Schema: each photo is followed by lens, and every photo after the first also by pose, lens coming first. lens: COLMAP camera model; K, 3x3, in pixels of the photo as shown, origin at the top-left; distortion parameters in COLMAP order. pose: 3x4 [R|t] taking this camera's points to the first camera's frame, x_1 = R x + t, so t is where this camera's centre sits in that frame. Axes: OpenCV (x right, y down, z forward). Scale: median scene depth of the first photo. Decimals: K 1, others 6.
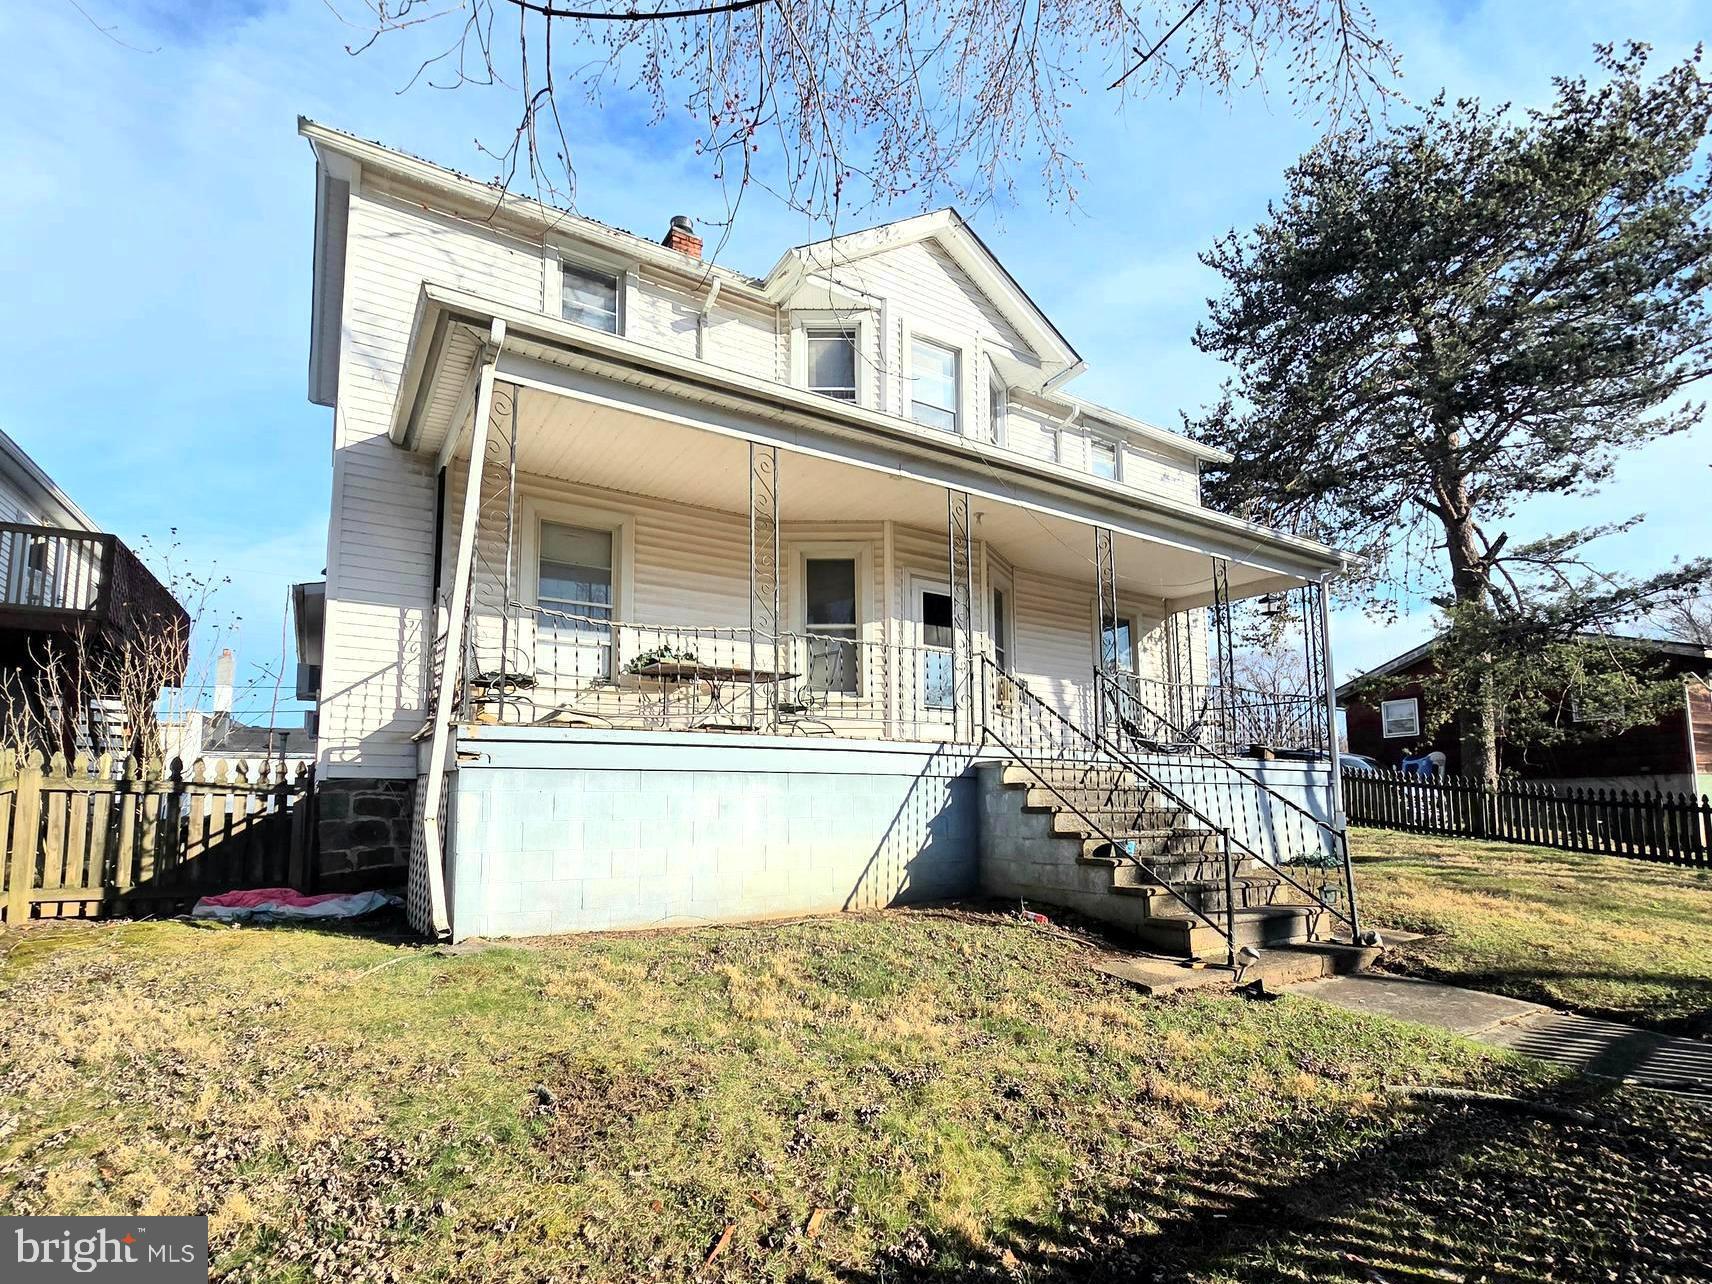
lens RADIAL K [[839.9, 0, 852.4], [0, 839.9, 727.1], [0, 0, 1]] dist [0.008332, -0.000144]
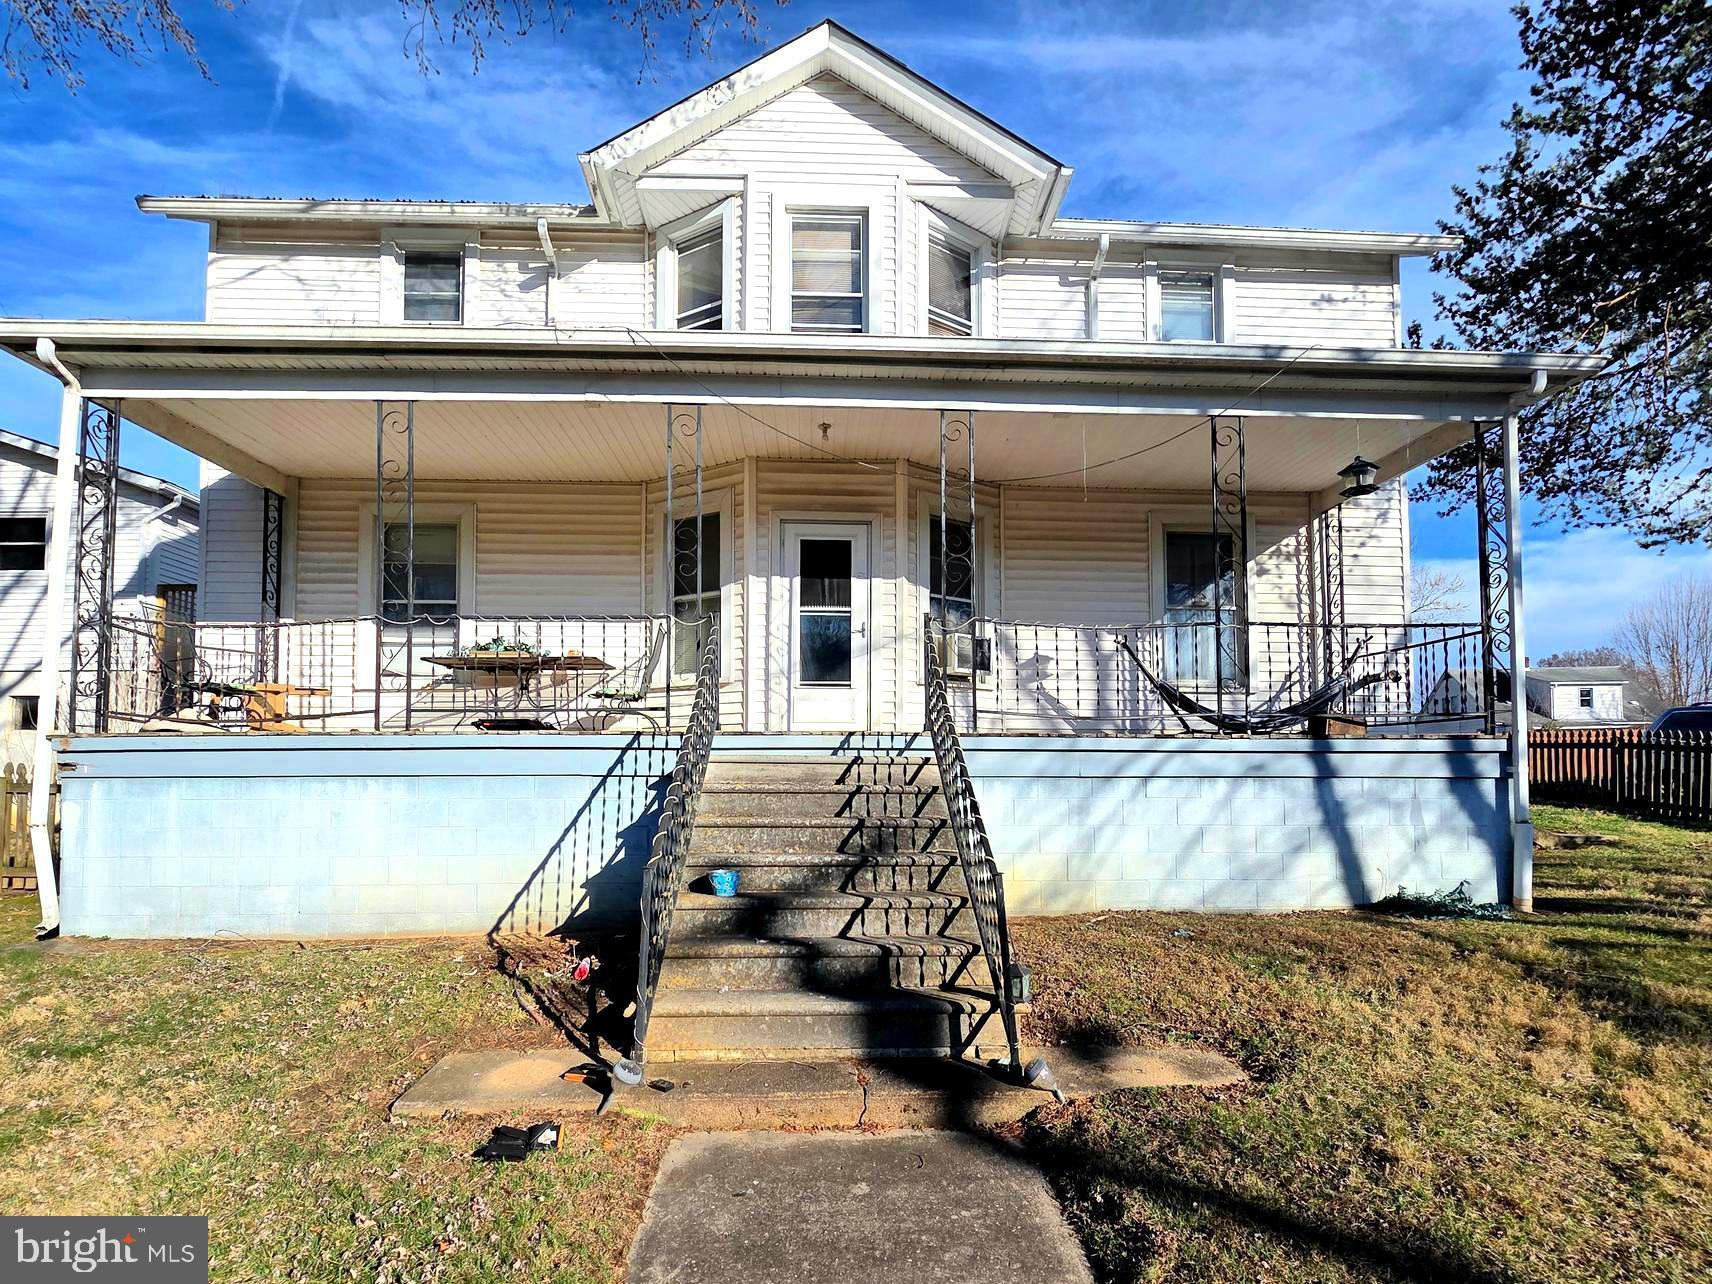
lens RADIAL K [[836.0, 0, 850.9], [0, 836.0, 760.8], [0, 0, 1]] dist [0.013771, -0.007258]
pose [[0.868915, -0.011850, -0.494819, 0.572530], [0.045251, 0.997429, 0.055576, 0.008480], [0.492888, -0.070682, 0.867217, 0.349698]]
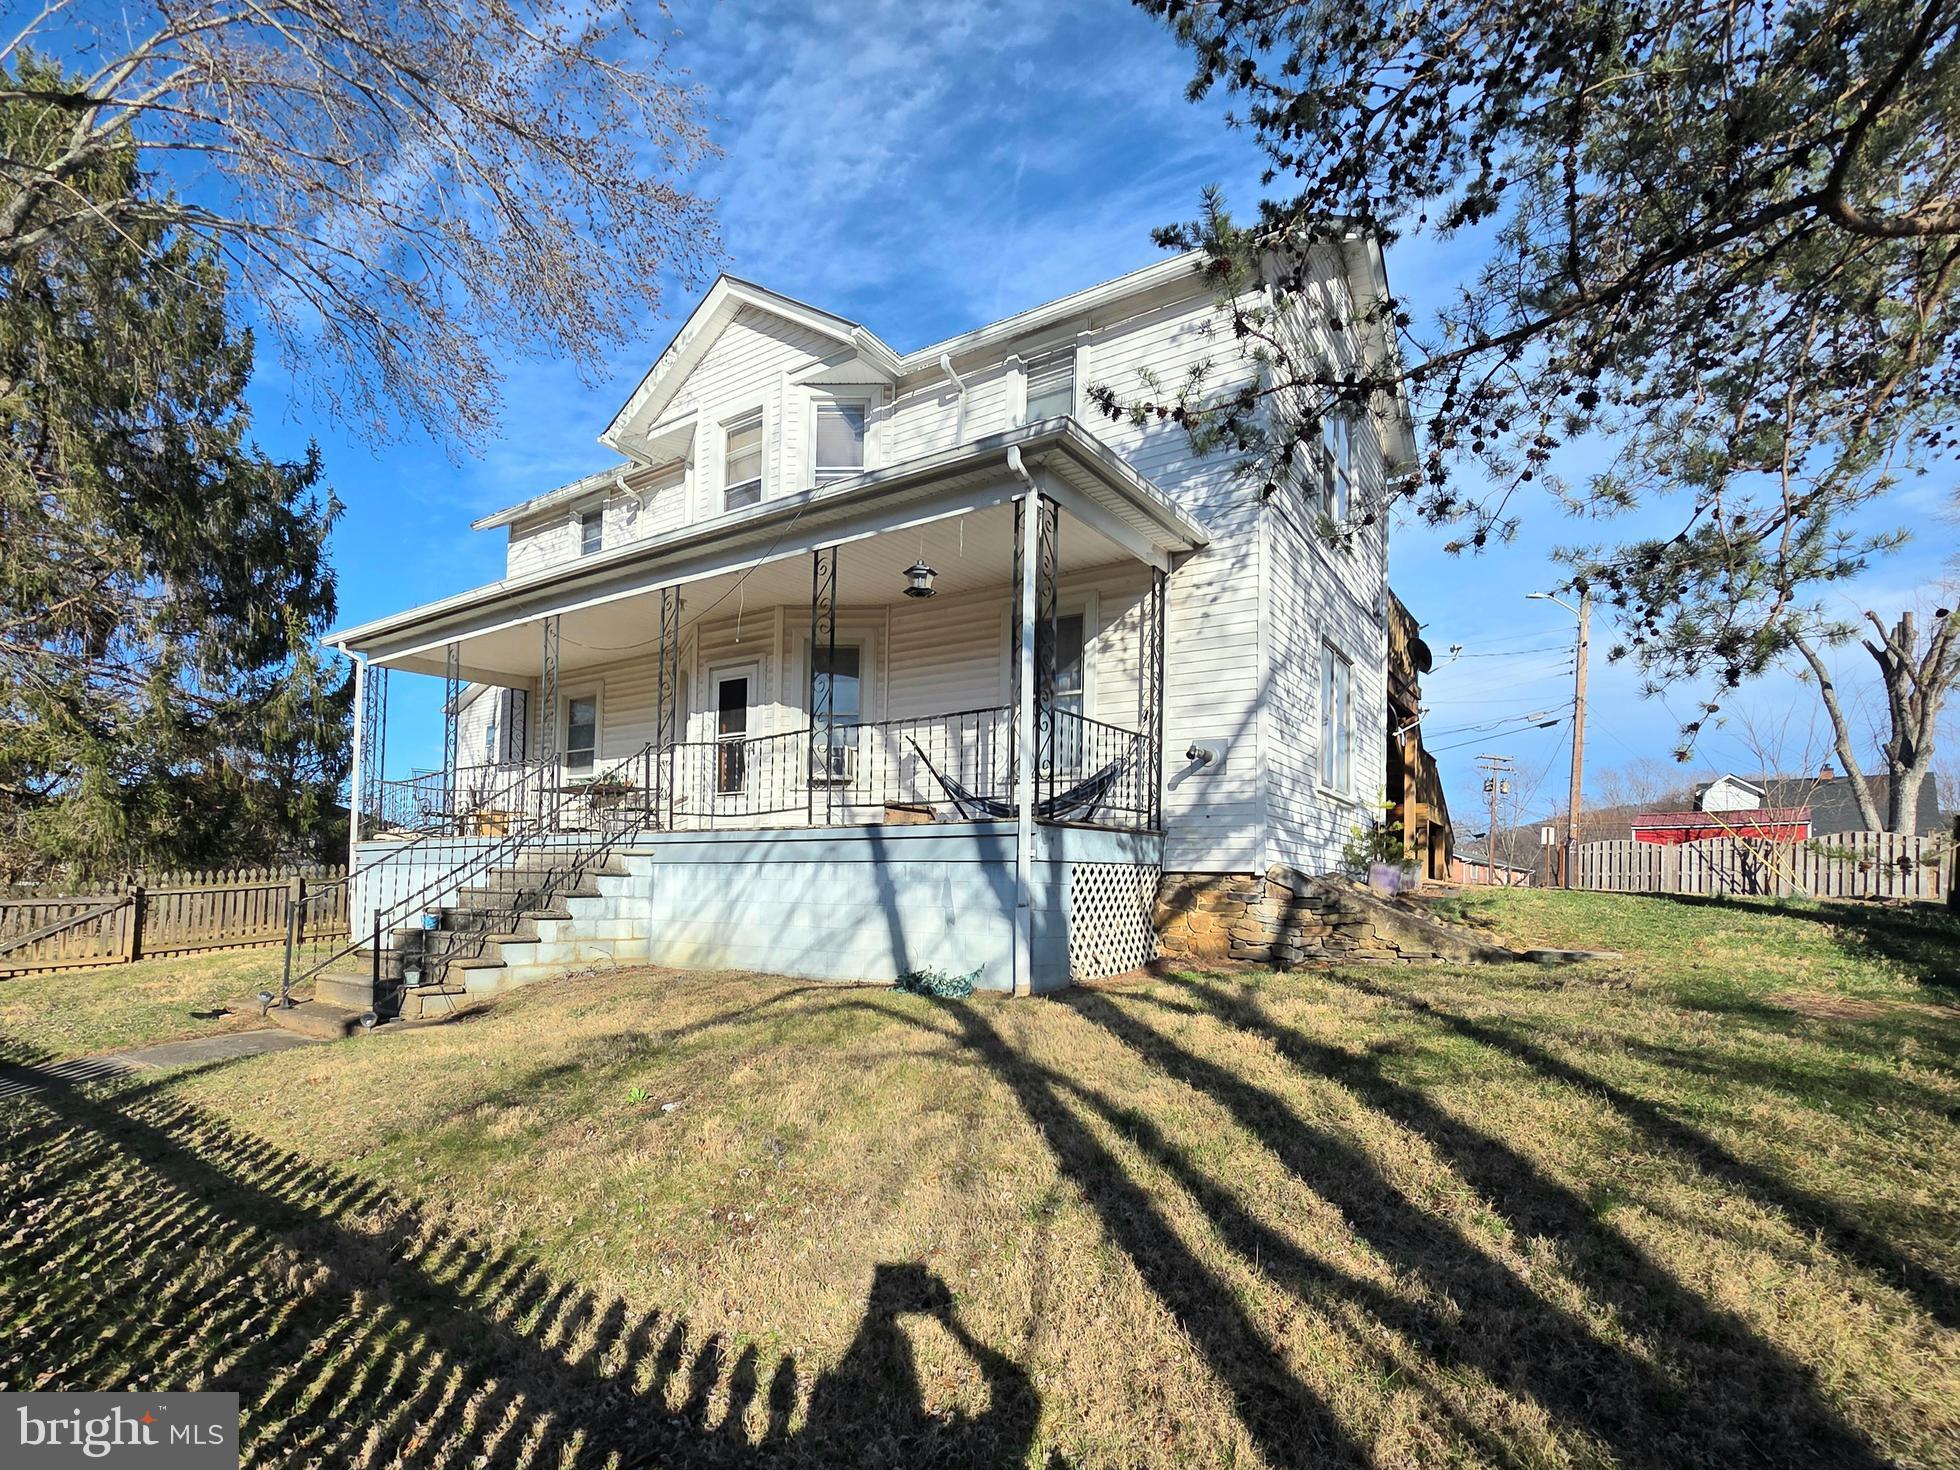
lens RADIAL K [[957.1, 0, 974.1], [0, 957.1, 871.0], [0, 0, 1]] dist [0.013771, -0.007258]
pose [[0.403513, -0.010862, -0.914910, 1.416677], [0.072209, 0.997189, 0.020008, 0.078952], [0.912120, -0.074139, 0.403163, 0.873878]]
